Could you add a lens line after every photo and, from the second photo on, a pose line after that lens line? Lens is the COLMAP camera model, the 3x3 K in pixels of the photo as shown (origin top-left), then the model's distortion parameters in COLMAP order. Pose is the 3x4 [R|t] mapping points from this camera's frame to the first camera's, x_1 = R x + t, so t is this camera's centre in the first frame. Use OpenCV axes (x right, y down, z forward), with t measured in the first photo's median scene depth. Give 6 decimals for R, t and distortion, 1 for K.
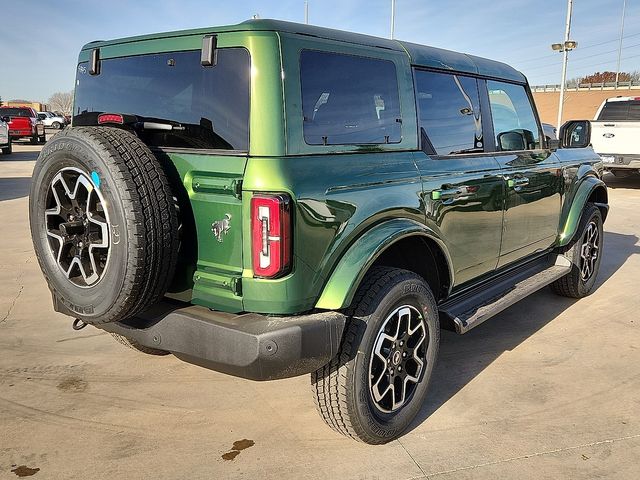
lens RADIAL K [[628.7, 0, 320.0], [0, 628.7, 240.0], [0, 0, 1]] dist [0.004517, -0.000660]
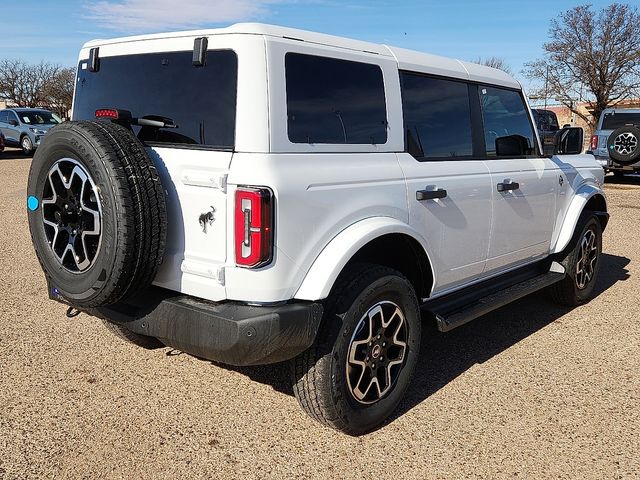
lens RADIAL K [[672.5, 0, 320.0], [0, 672.5, 240.0], [0, 0, 1]] dist [-0.011785, -0.009876]
pose [[0.999509, 0.025643, -0.017978, 0.051802], [-0.025968, 0.999499, -0.018101, 0.029823], [0.017505, 0.018559, 0.999675, -0.116956]]
